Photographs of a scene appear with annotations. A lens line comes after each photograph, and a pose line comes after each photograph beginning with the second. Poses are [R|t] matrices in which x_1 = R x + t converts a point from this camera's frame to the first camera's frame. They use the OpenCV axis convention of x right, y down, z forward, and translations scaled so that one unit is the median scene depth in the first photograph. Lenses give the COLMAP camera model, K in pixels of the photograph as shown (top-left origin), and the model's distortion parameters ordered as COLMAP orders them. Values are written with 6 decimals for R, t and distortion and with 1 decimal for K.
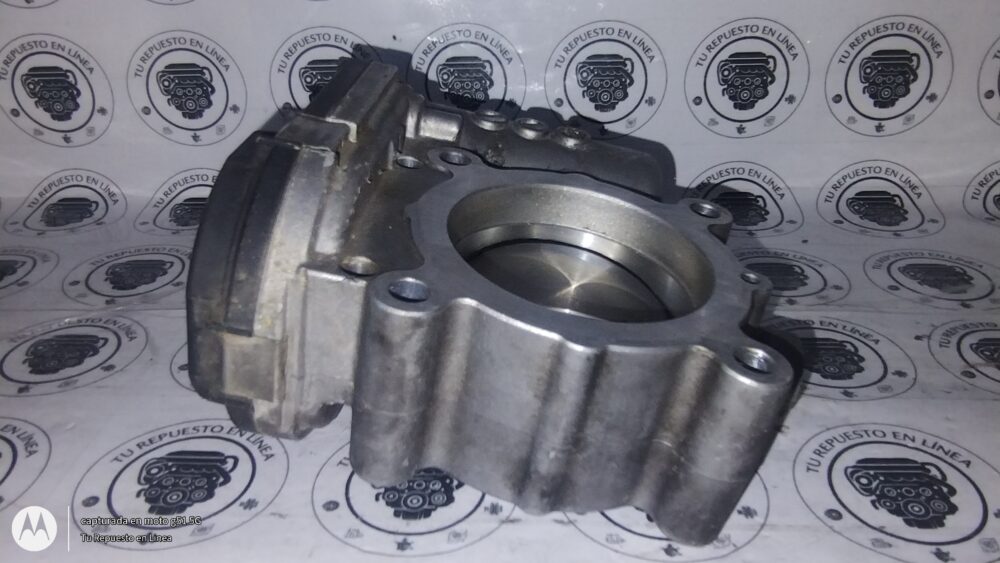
lens RADIAL K [[825.4, 0, 494.3], [0, 825.4, 302.0], [0, 0, 1]] dist [0.005175, -0.021324]
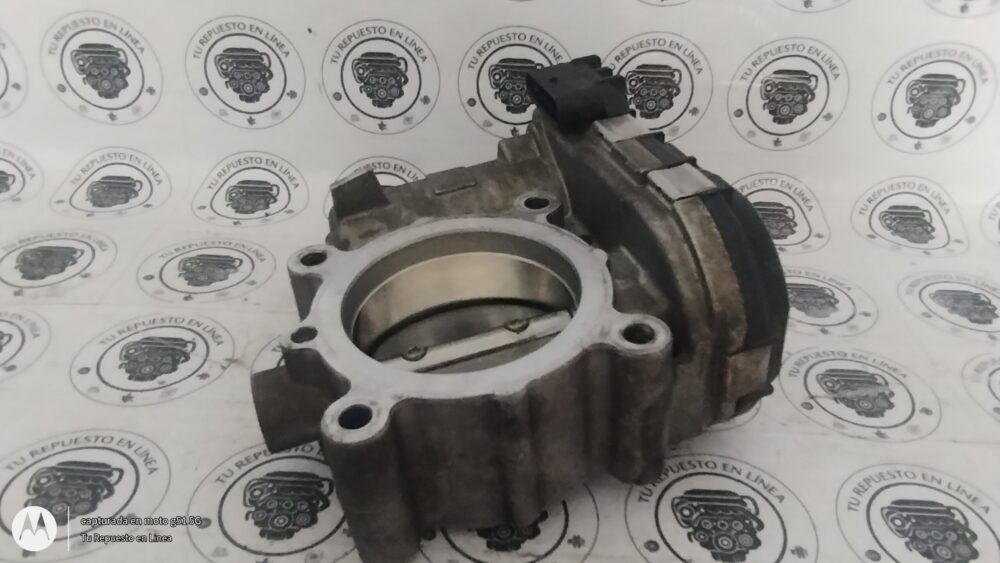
lens RADIAL K [[825.4, 0, 498.4], [0, 825.4, 305.1], [0, 0, 1]] dist [0.005175, -0.021324]
pose [[0.998268, 0.038597, 0.044407, 0.078524], [-0.042889, 0.994048, 0.100150, -0.099248], [-0.040277, -0.101881, 0.993981, -0.046275]]
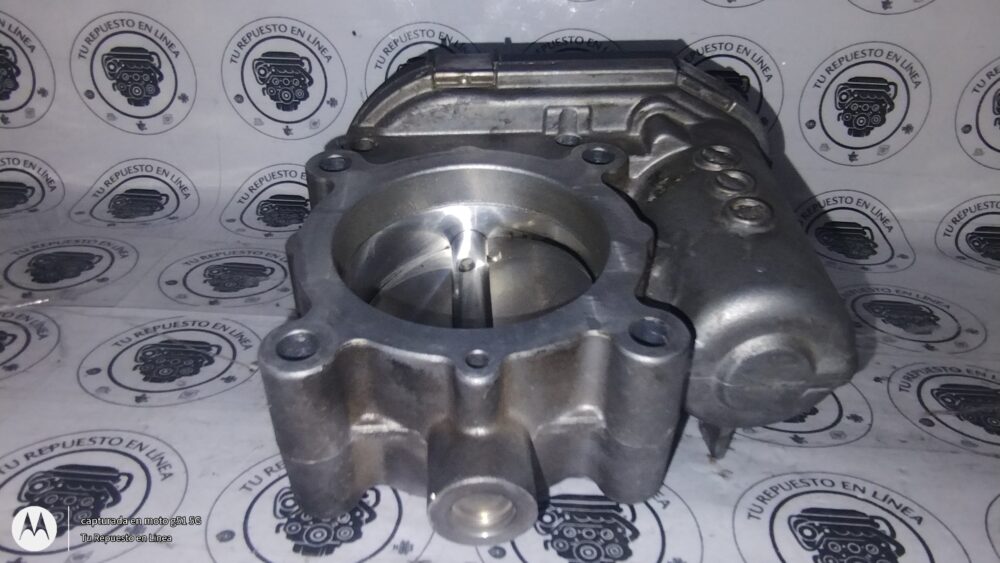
lens RADIAL K [[825.4, 0, 497.1], [0, 825.4, 301.0], [0, 0, 1]] dist [0.005175, -0.021324]
pose [[0.998306, 0.053510, 0.022840, 0.039091], [-0.053274, 0.998521, -0.010816, -0.010374], [-0.023385, 0.009581, 0.999681, 0.046972]]
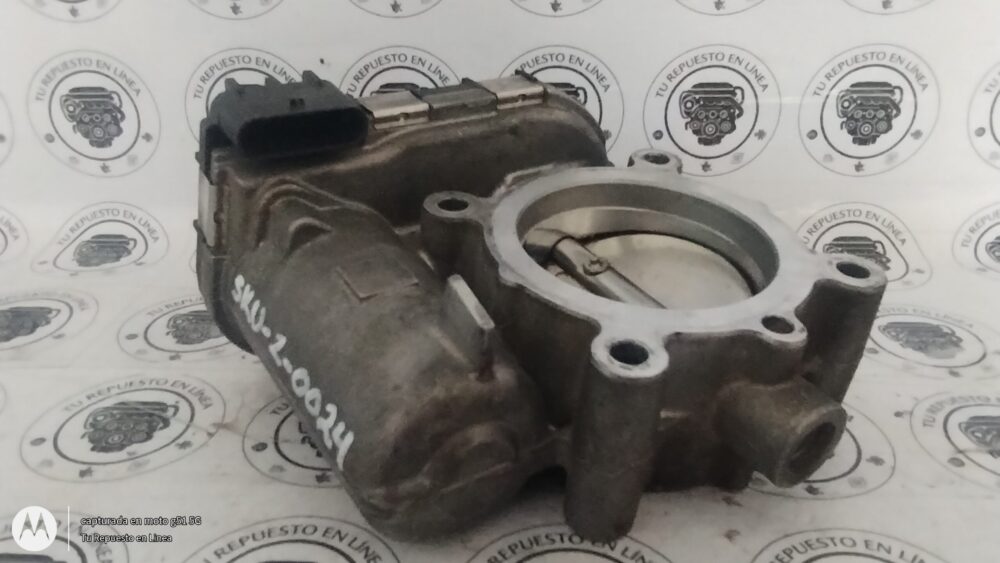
lens RADIAL K [[825.4, 0, 496.7], [0, 825.4, 299.8], [0, 0, 1]] dist [0.005175, -0.021324]
pose [[0.999920, 0.011096, 0.005999, 0.068258], [-0.010898, 0.999426, -0.032089, -0.033621], [-0.006351, 0.032021, 0.999467, 0.107401]]
